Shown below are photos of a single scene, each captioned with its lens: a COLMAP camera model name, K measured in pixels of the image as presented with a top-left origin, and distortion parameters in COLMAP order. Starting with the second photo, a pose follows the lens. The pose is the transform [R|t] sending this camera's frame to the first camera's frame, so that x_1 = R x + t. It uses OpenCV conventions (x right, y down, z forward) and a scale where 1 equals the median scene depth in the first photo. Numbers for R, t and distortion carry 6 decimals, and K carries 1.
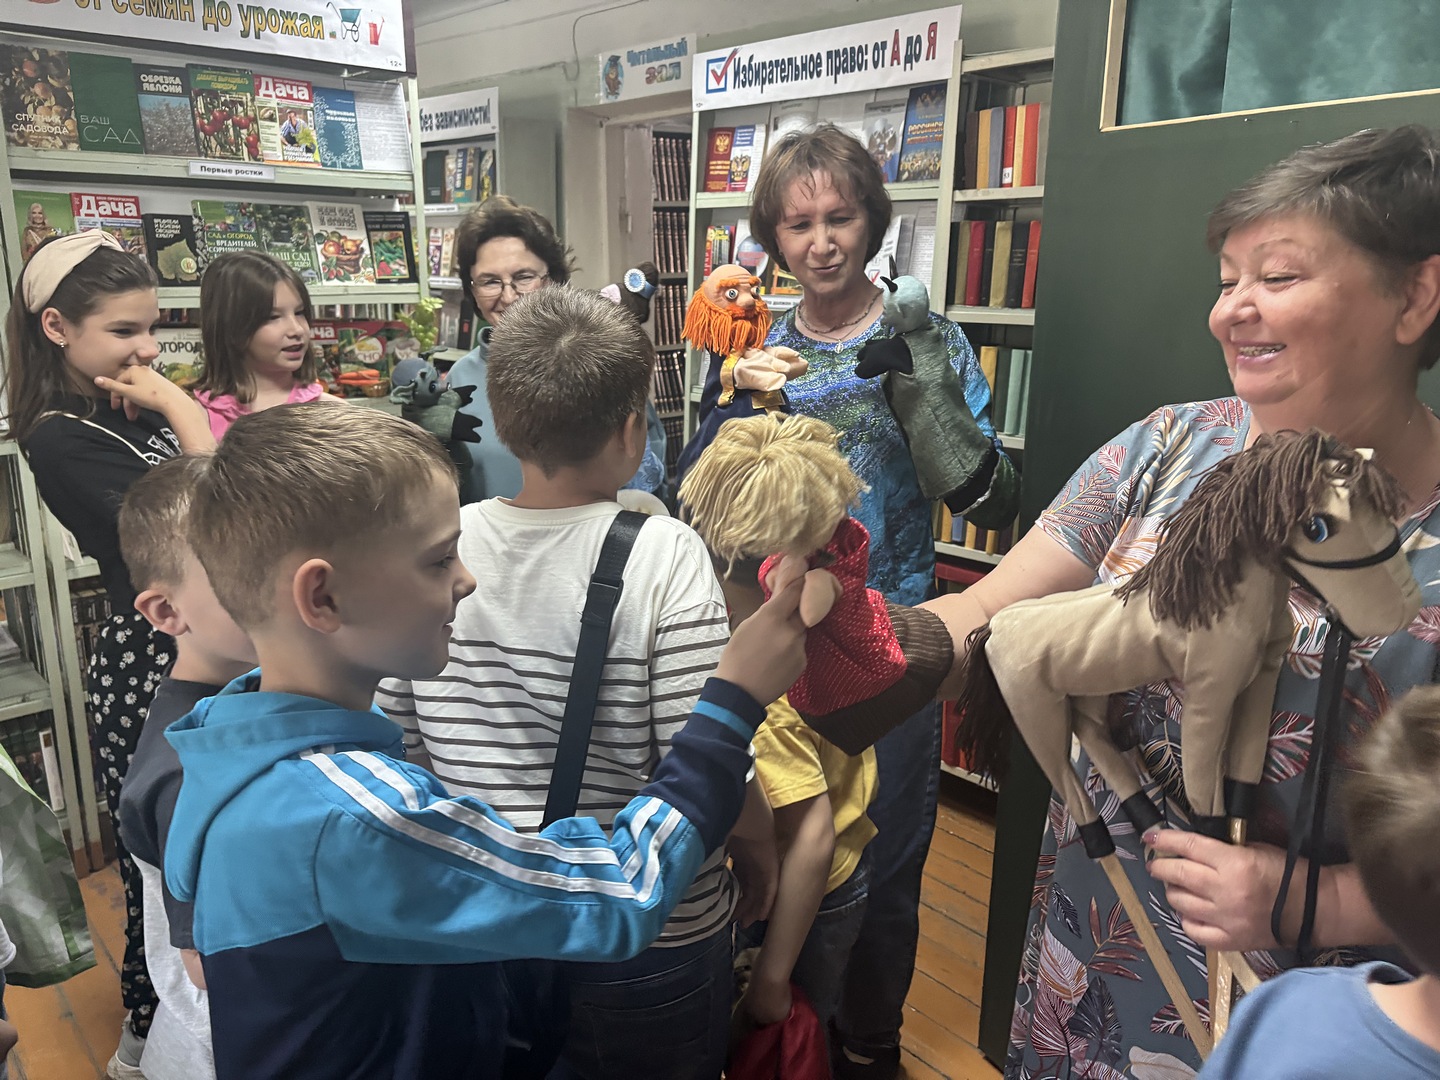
lens RADIAL K [[1101.3, 0, 721.1], [0, 1101.3, 501.1], [0, 0, 1]] dist [0.073277, -0.076418]
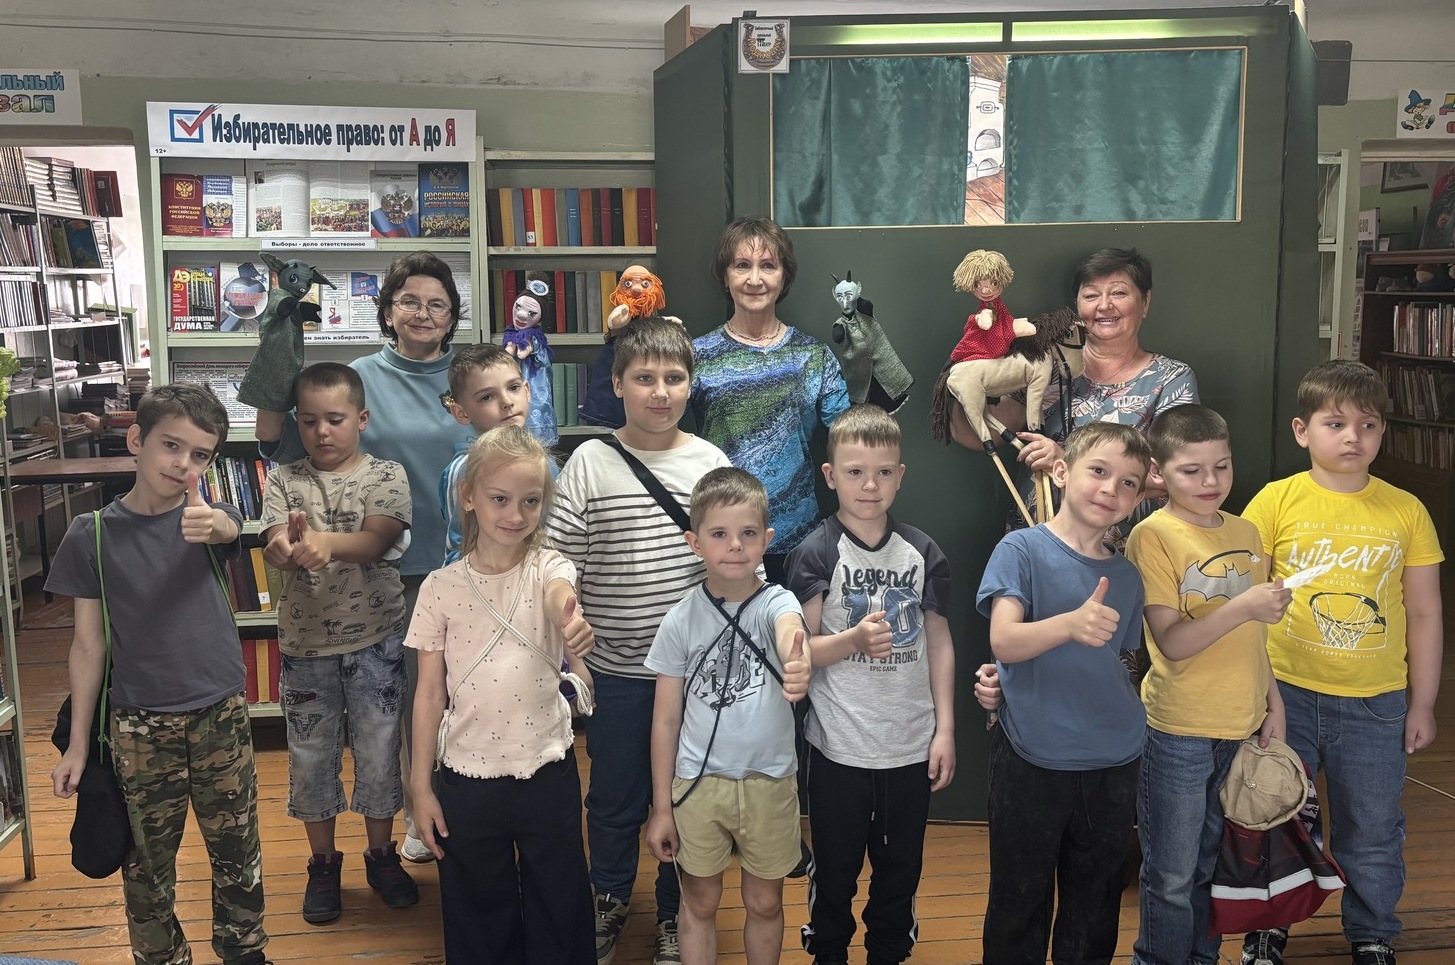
lens RADIAL K [[1263.5, 0, 794.1], [0, 1263.5, 446.3], [0, 0, 1]] dist [0.015880, 0.013404]
pose [[0.566895, -0.109965, 0.816418, -0.763350], [0.187017, 0.982354, 0.002456, 0.012753], [-0.802281, 0.151292, 0.577457, -0.099753]]
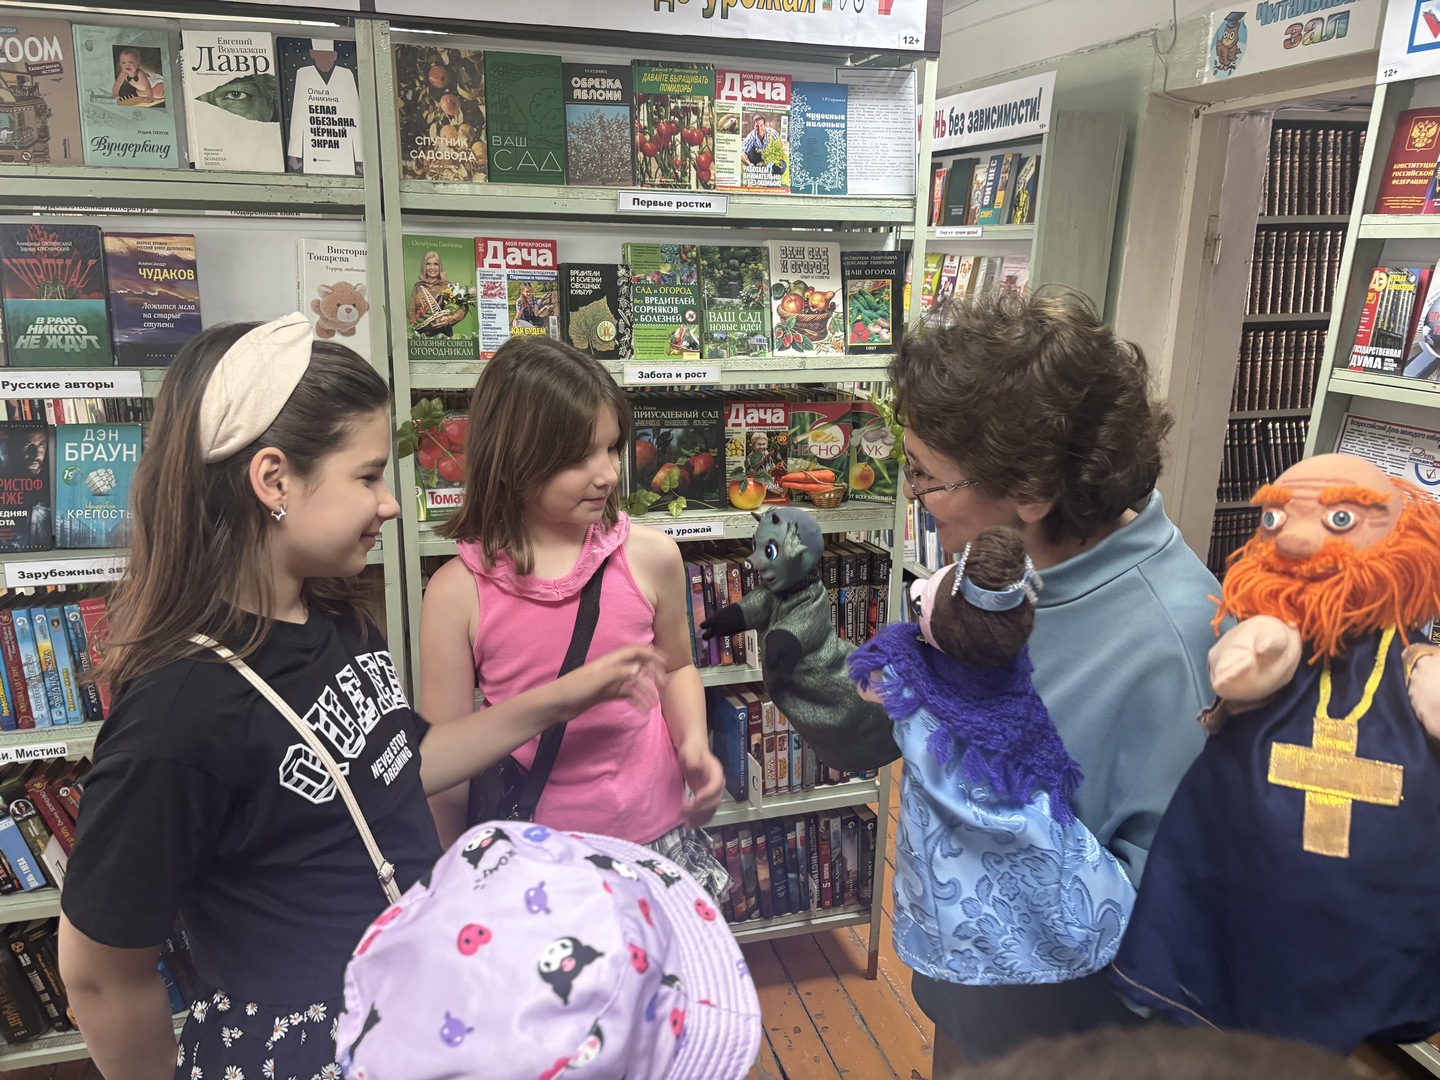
lens RADIAL K [[1113.6, 0, 698.1], [0, 1113.6, 537.3], [0, 0, 1]] dist [0.058988, -0.064031]
pose [[0.889809, 0.119827, -0.440320, -0.062269], [-0.109221, 0.992786, 0.049456, -0.103372], [0.443070, 0.004086, 0.896478, 0.310196]]
